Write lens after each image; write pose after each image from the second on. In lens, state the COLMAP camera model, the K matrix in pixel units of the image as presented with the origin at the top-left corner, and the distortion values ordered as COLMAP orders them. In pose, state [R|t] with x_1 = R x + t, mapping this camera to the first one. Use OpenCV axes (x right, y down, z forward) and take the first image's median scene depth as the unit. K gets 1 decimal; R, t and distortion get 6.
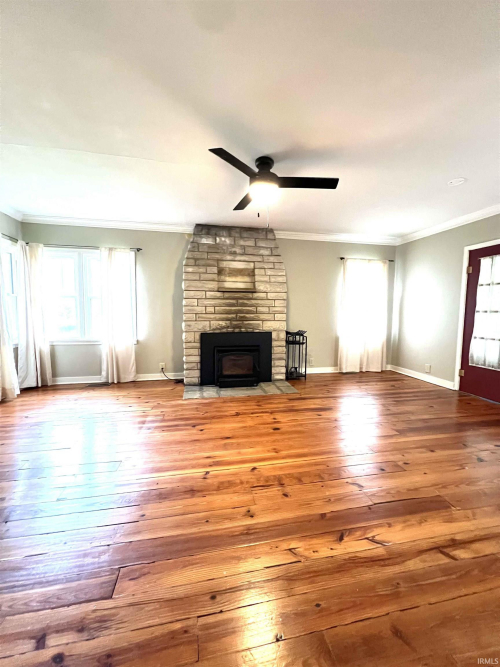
lens RADIAL K [[267.5, 0, 249.6], [0, 267.5, 331.1], [0, 0, 1]] dist [-0.001519, 0.000524]
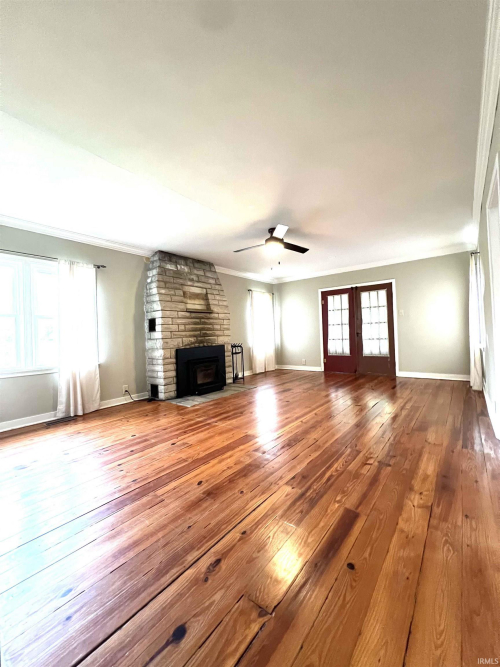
lens RADIAL K [[267.5, 0, 251.8], [0, 267.5, 330.2], [0, 0, 1]] dist [-0.001519, 0.000524]
pose [[0.762930, -0.026355, 0.645944, -0.623520], [0.092981, 0.993254, -0.069295, 0.033278], [-0.639760, 0.112928, 0.760233, -0.034902]]
